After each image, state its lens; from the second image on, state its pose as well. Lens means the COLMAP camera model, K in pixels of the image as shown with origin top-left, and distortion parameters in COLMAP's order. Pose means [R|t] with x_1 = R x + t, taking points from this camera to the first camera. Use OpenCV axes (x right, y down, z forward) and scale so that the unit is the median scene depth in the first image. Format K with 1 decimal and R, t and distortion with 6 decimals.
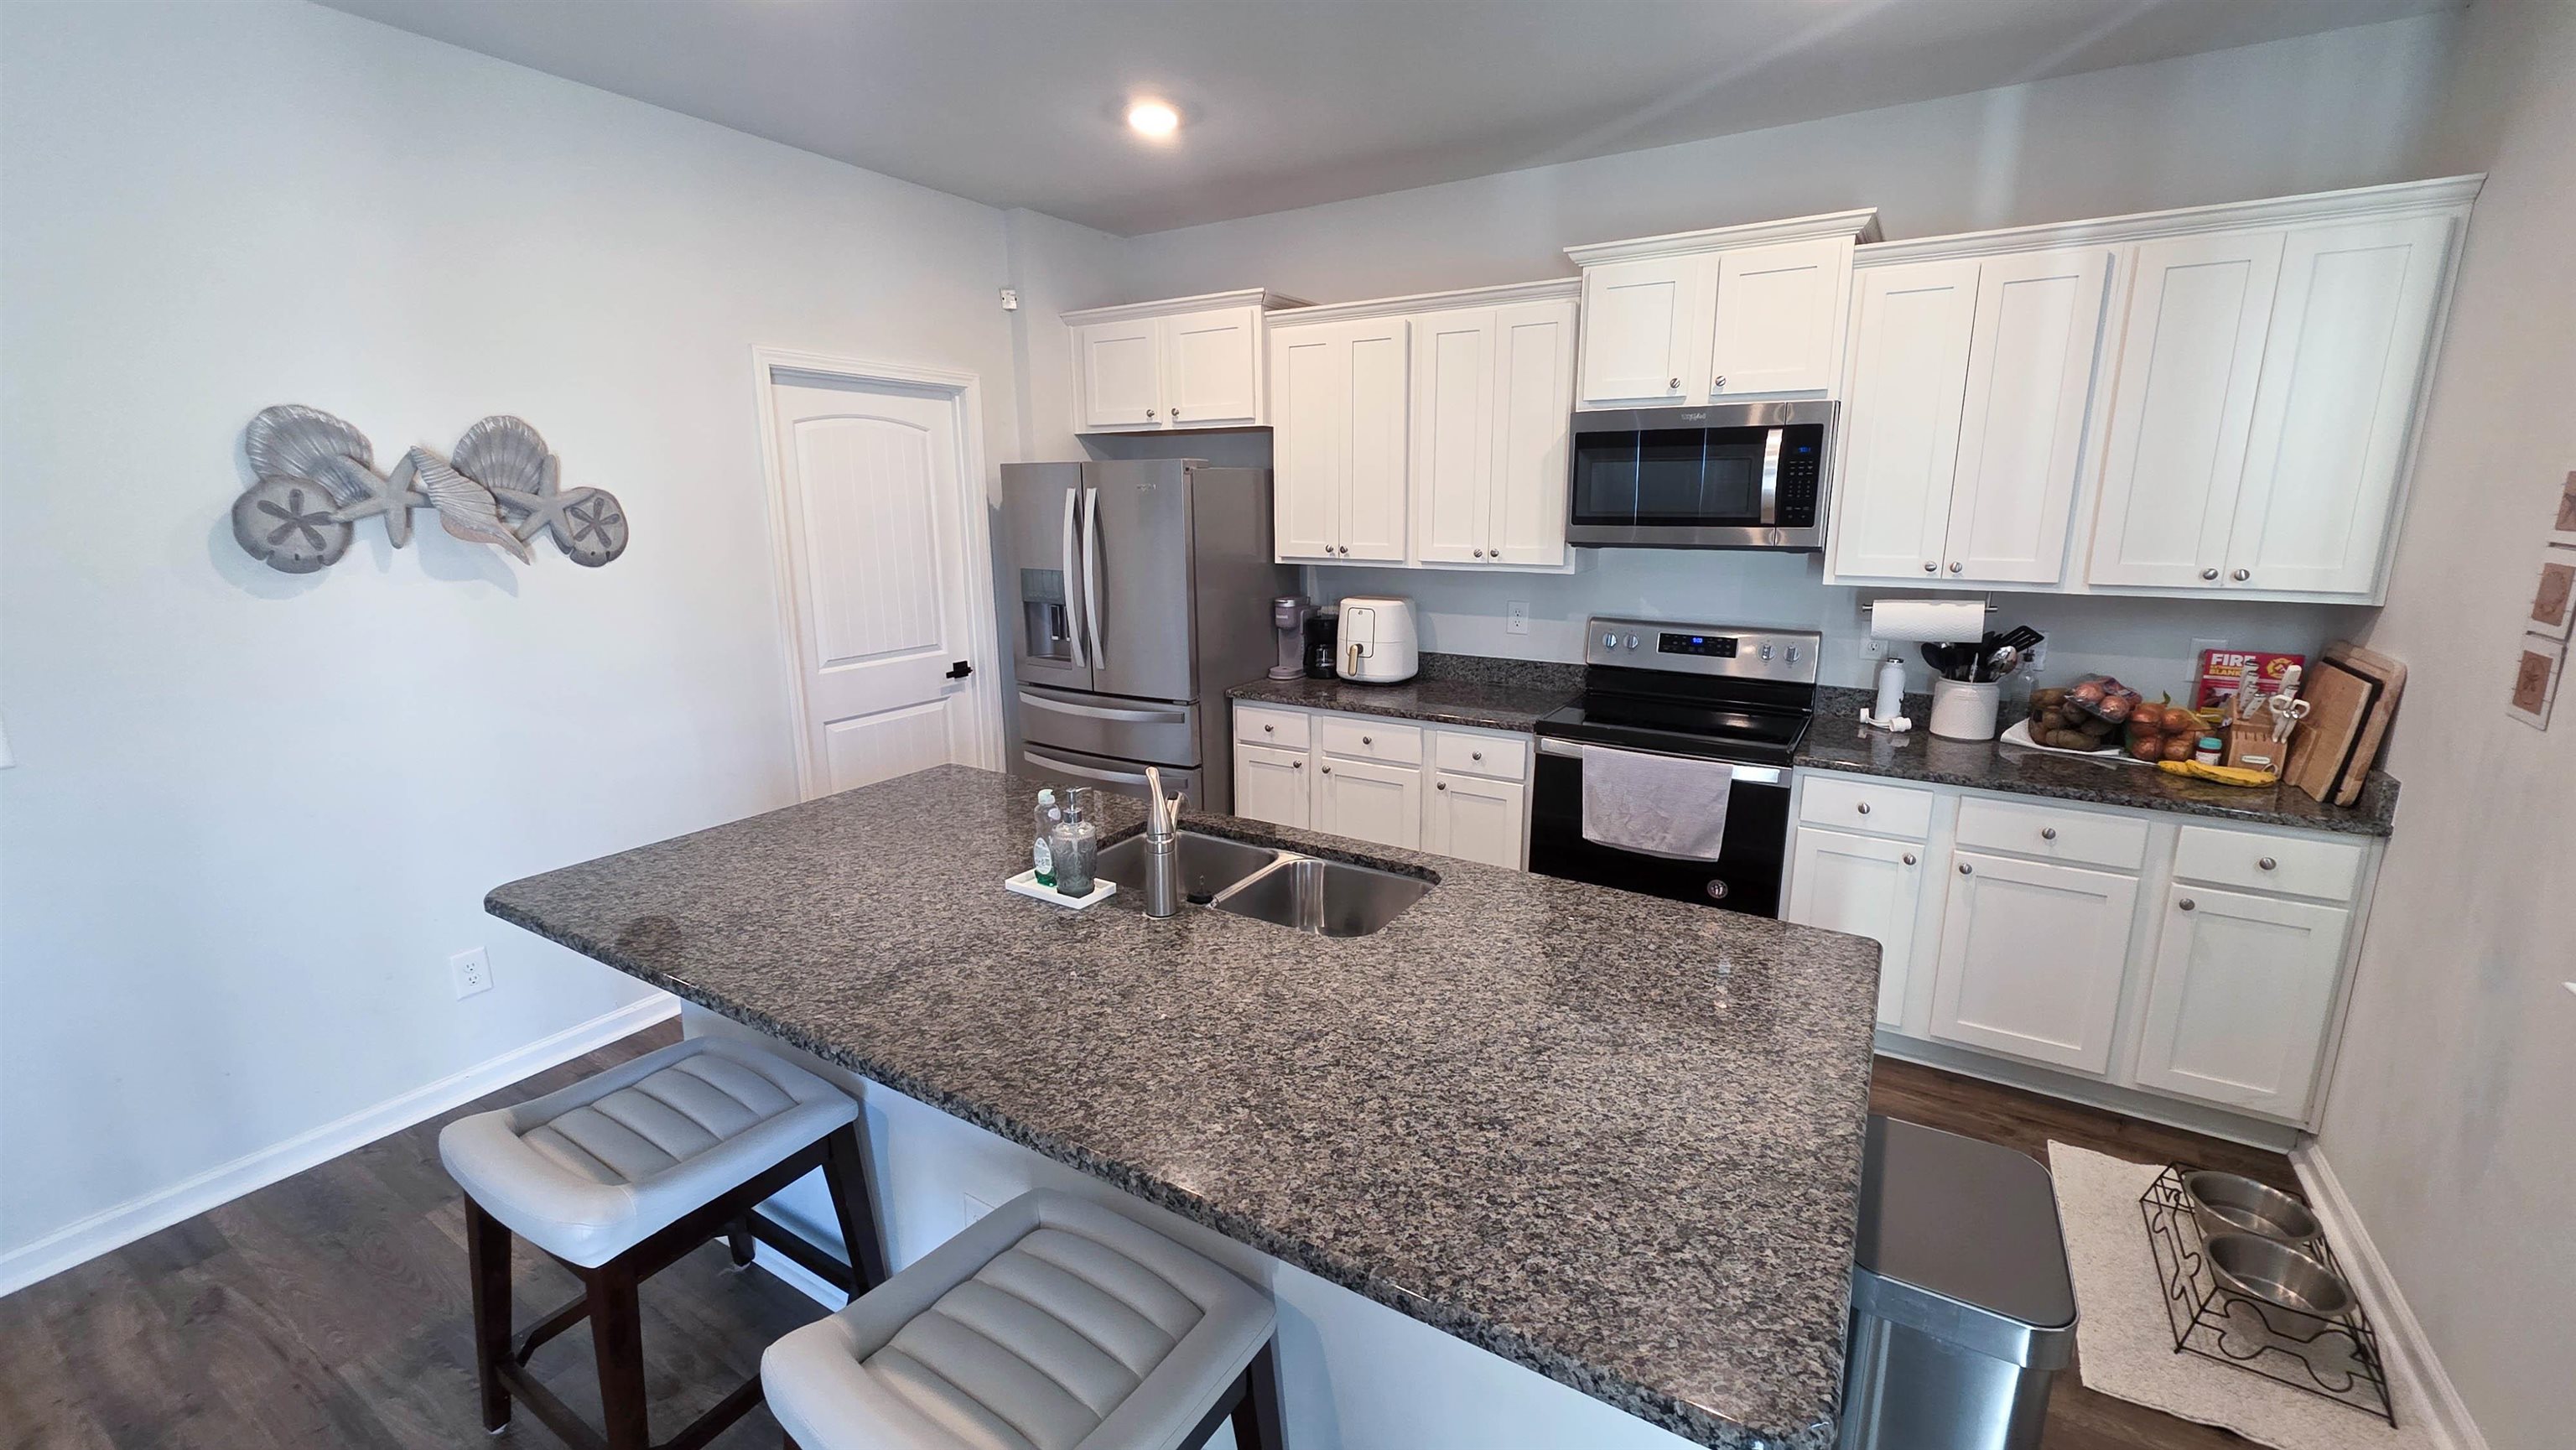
lens RADIAL K [[1032.9, 0, 1296.5], [0, 1032.9, 712.3], [0, 0, 1]] dist [0.003750, 0.000414]
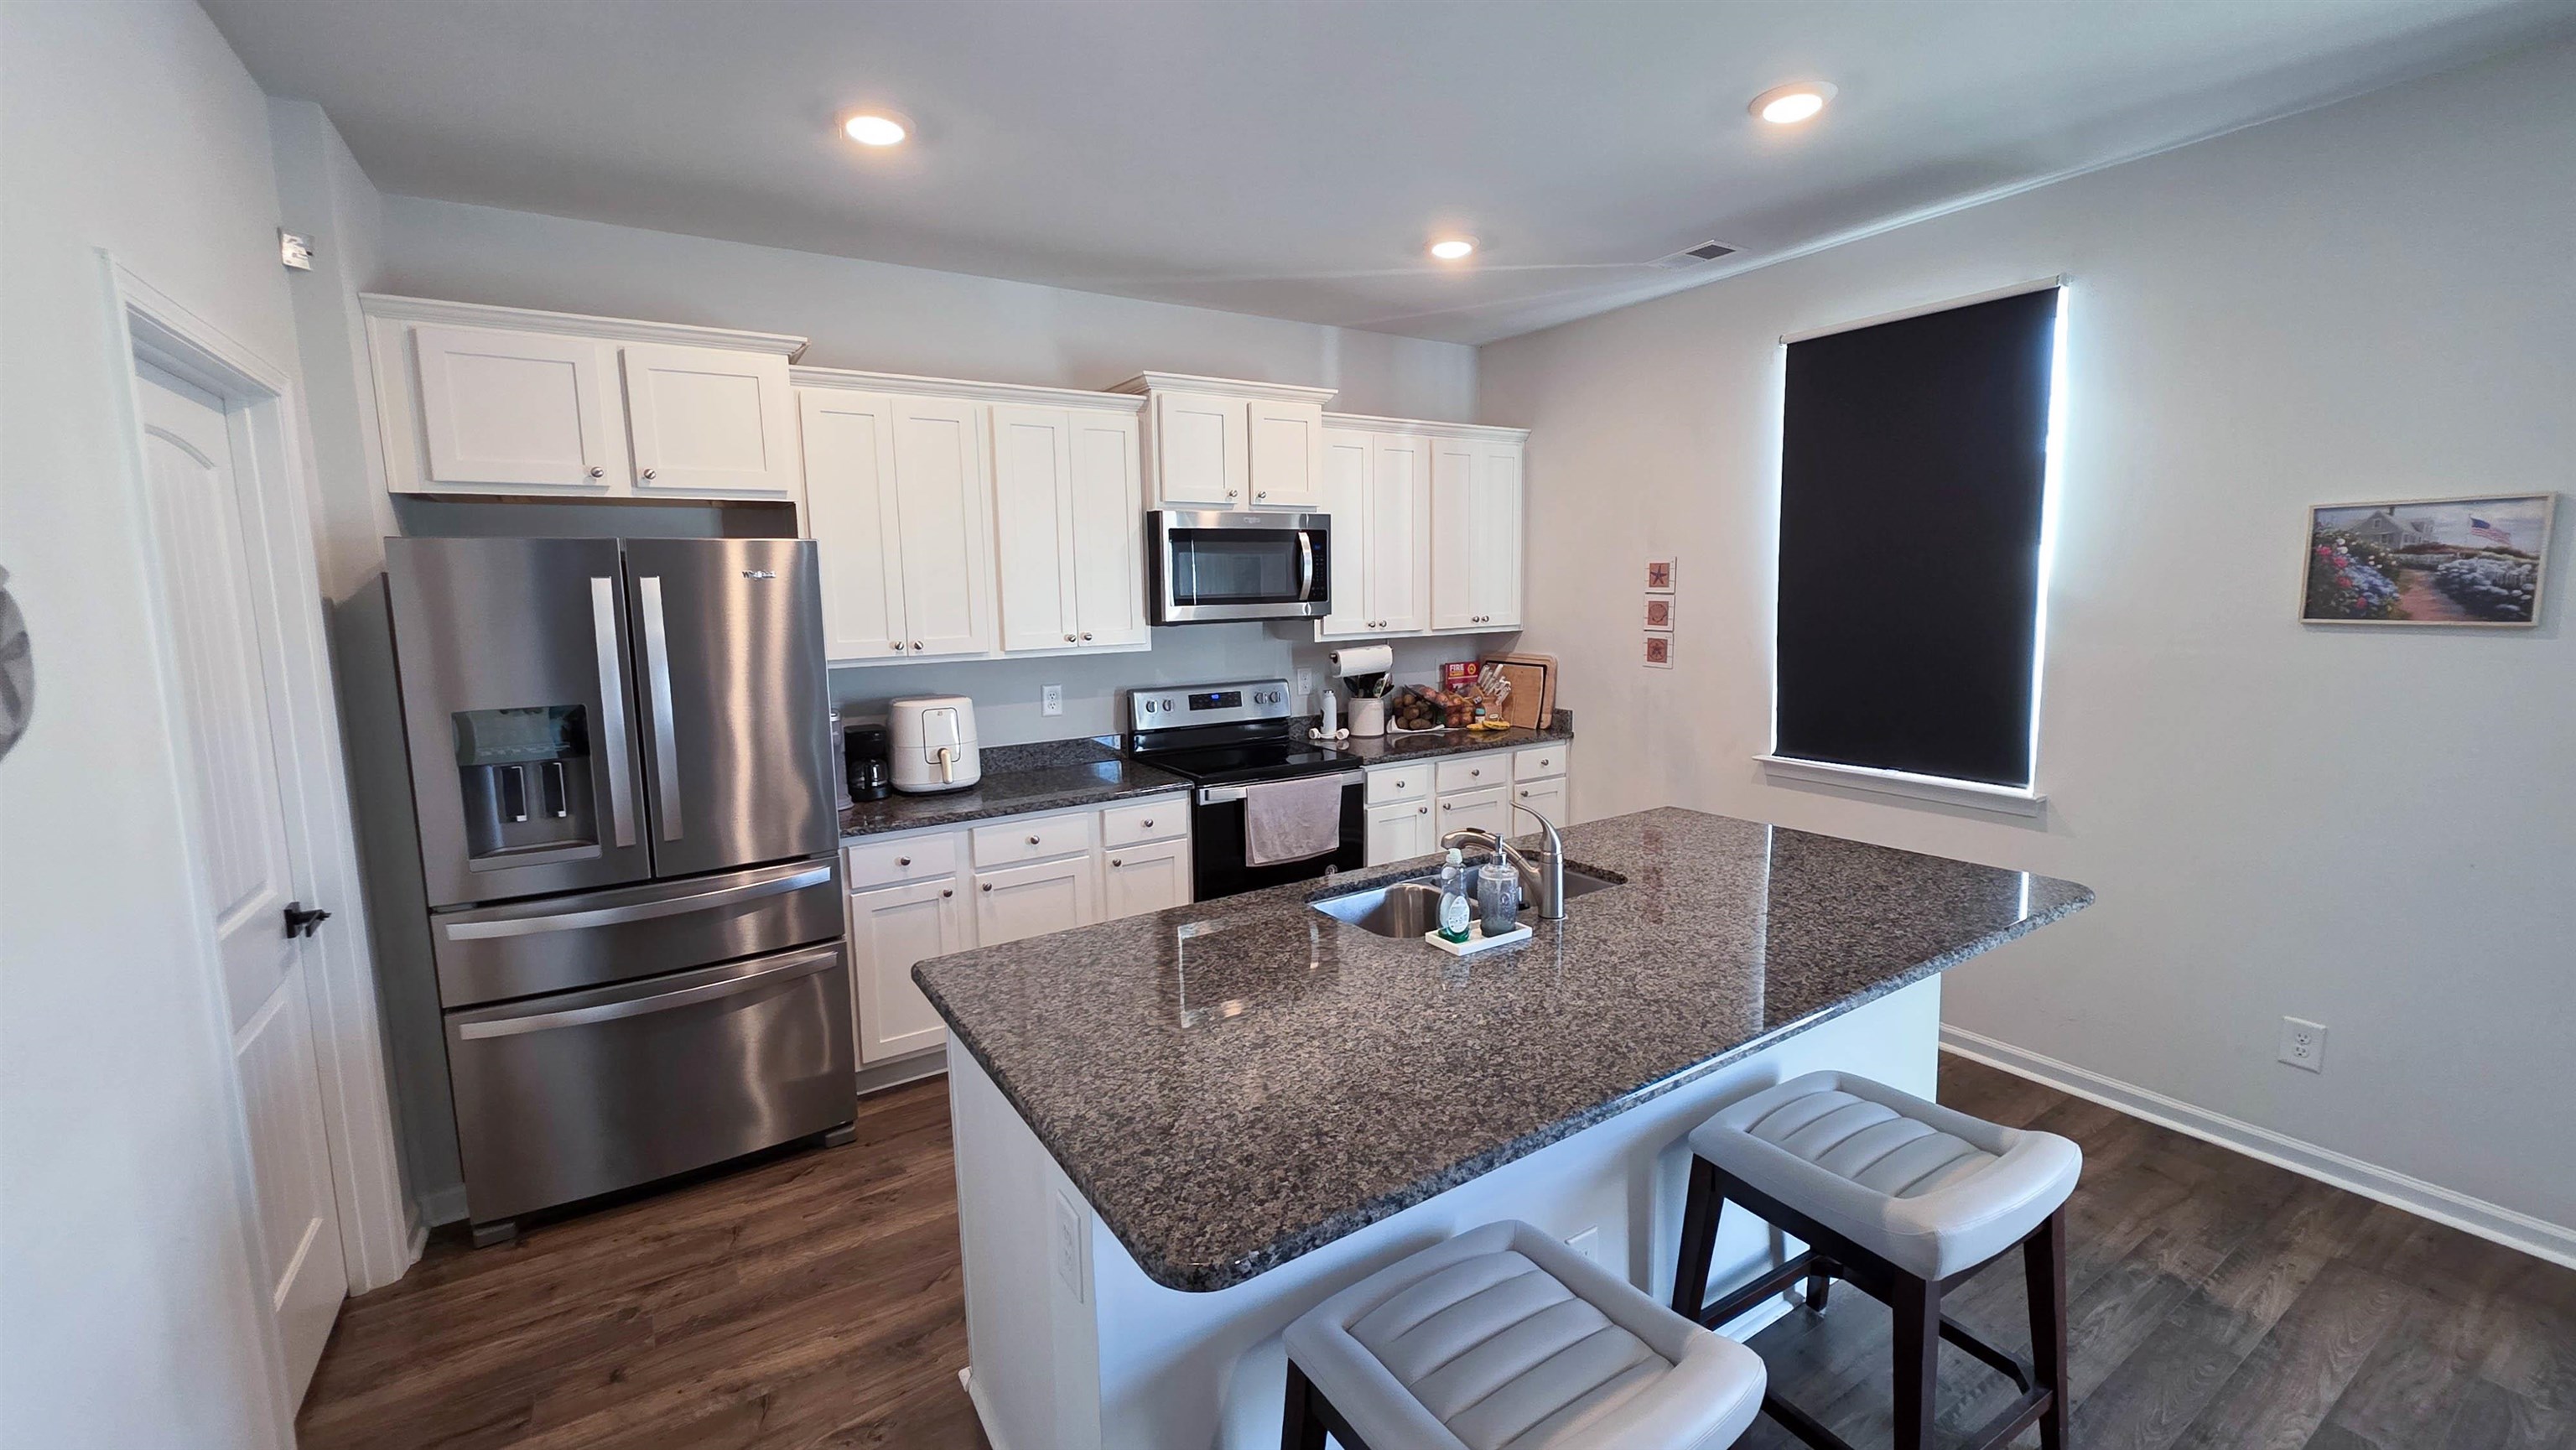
lens RADIAL K [[1032.9, 0, 1288.2], [0, 1032.9, 715.8], [0, 0, 1]] dist [0.003750, 0.000414]
pose [[0.437627, -0.120086, 0.891101, -0.730572], [0.204242, 0.978412, 0.031547, -0.073232], [-0.875653, 0.168195, 0.452707, 0.391226]]
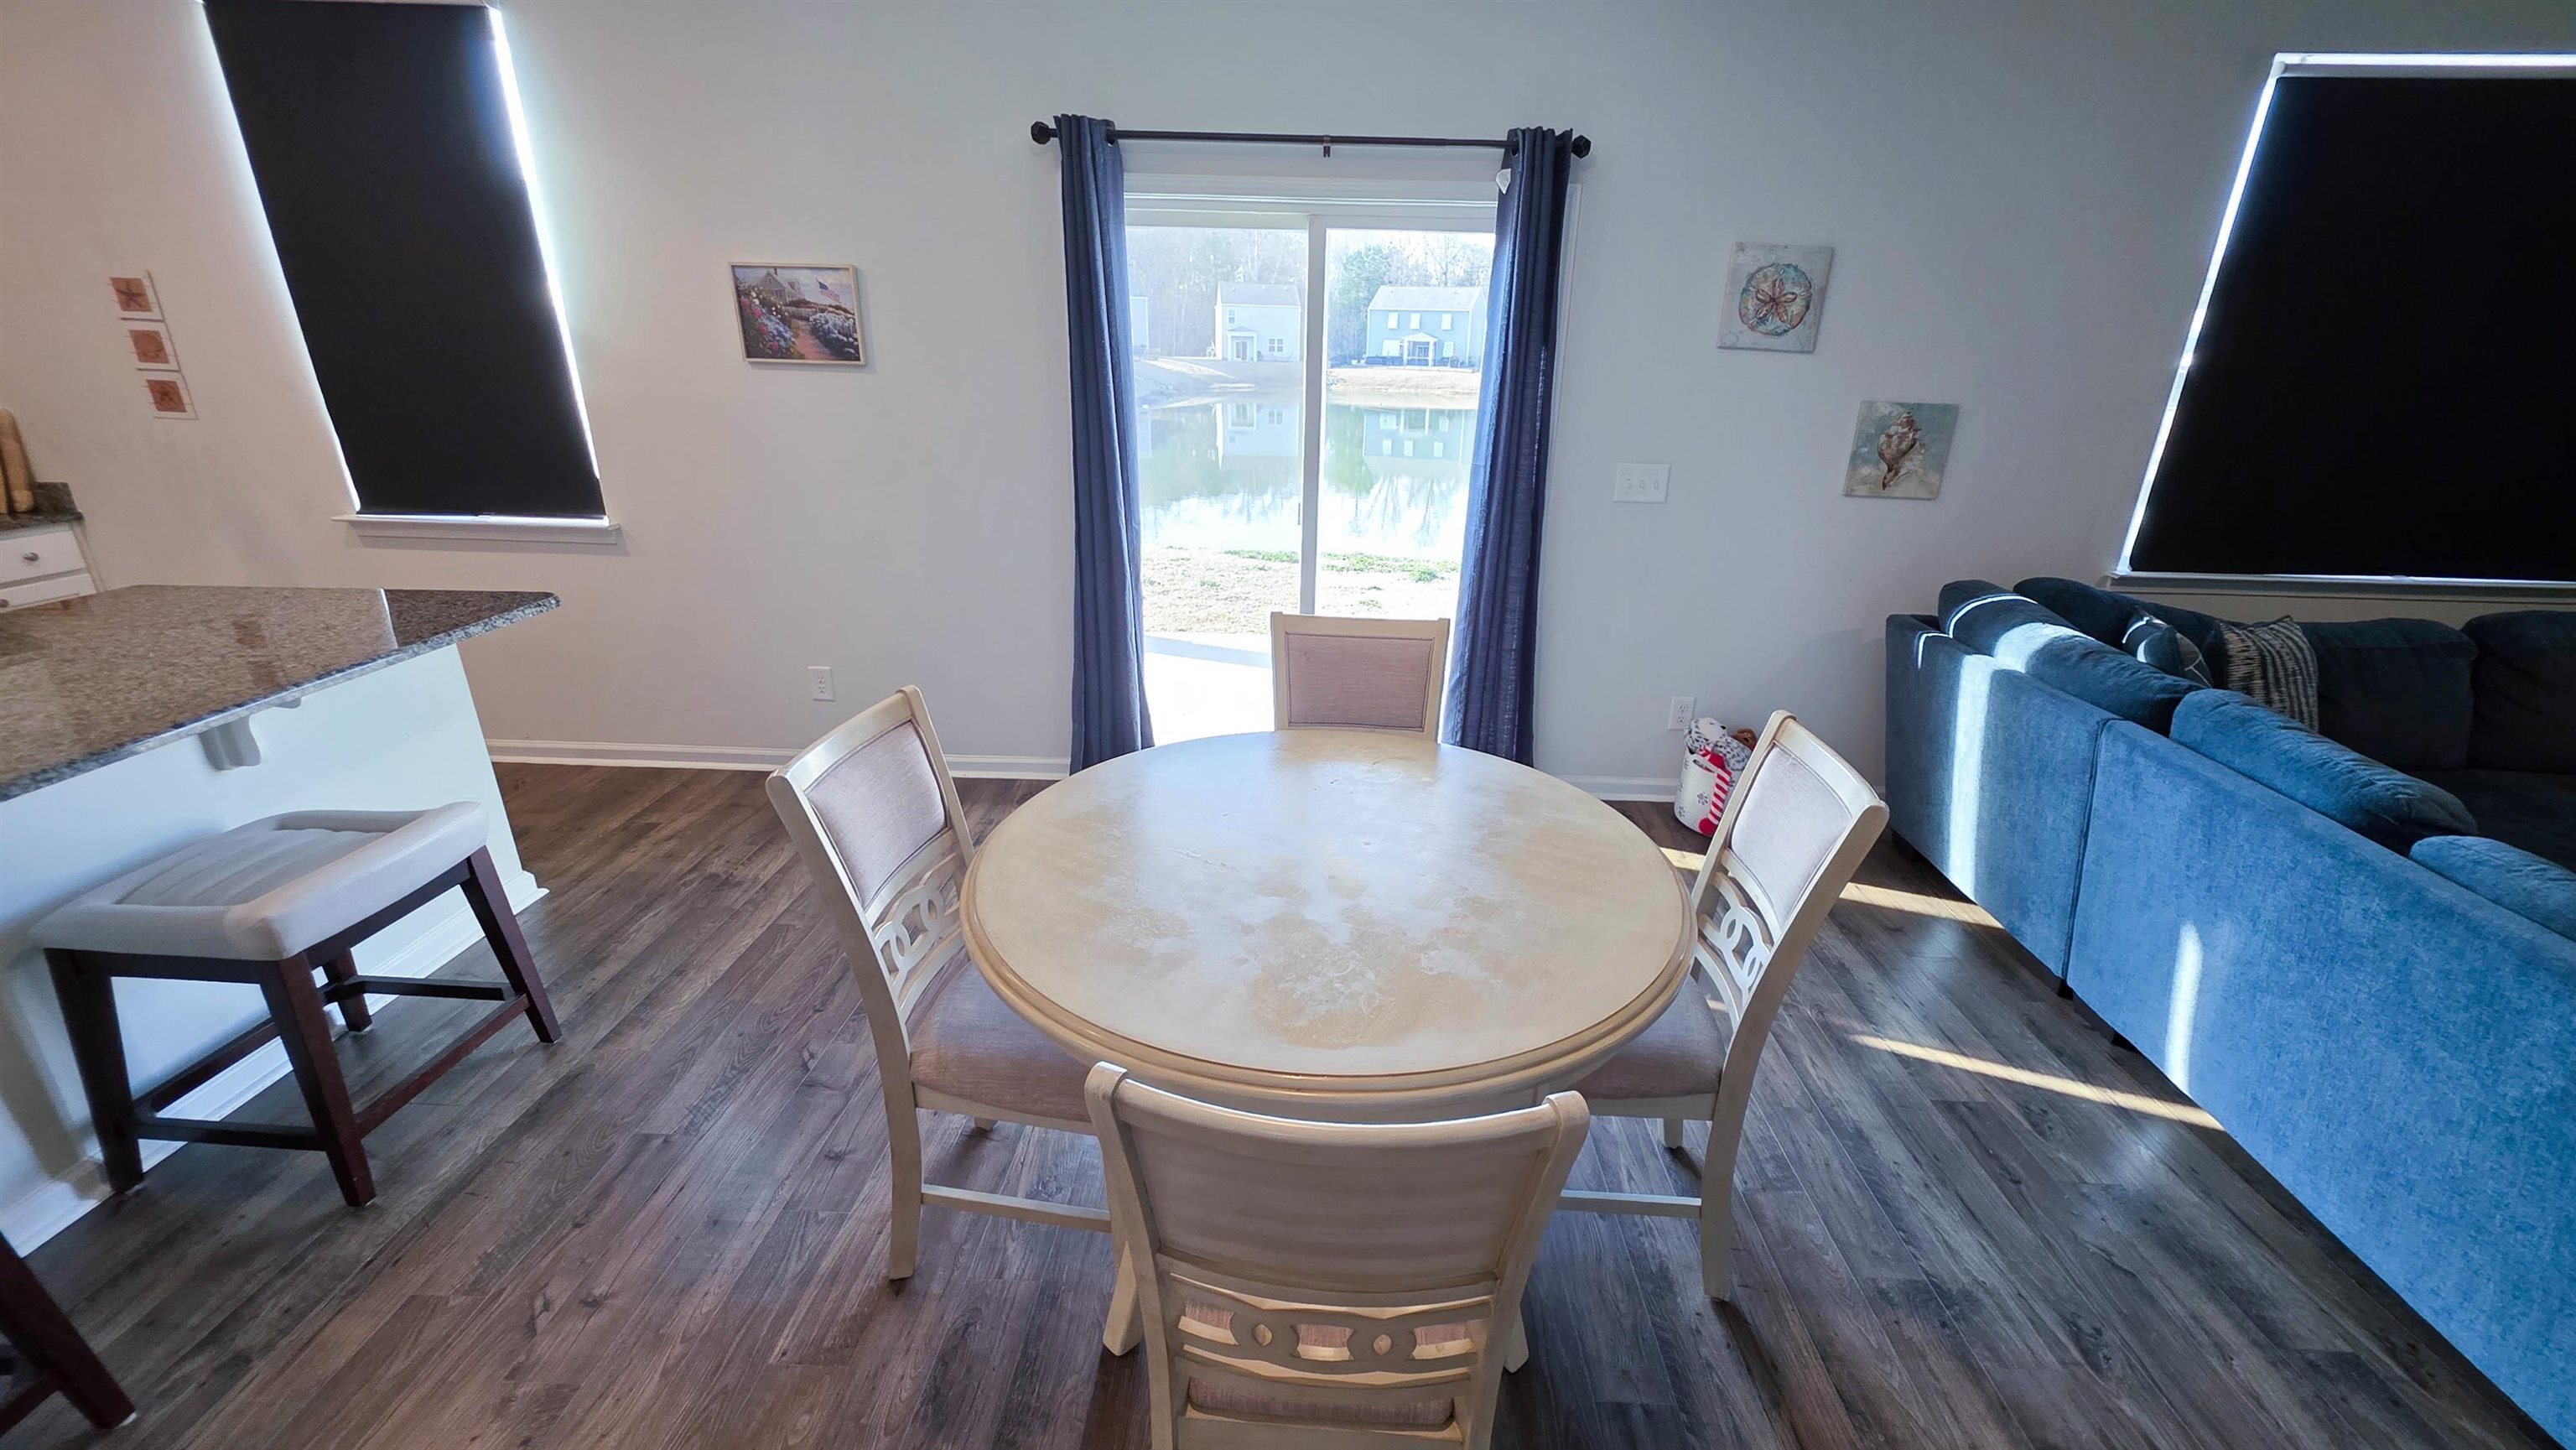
lens RADIAL K [[1032.9, 0, 1305.7], [0, 1032.9, 712.5], [0, 0, 1]] dist [0.003750, 0.000414]
pose [[-0.503406, -0.304867, 0.808479, -0.868412], [0.159100, 0.886981, 0.433534, -0.004705], [-0.849276, 0.346873, -0.398008, 0.110168]]
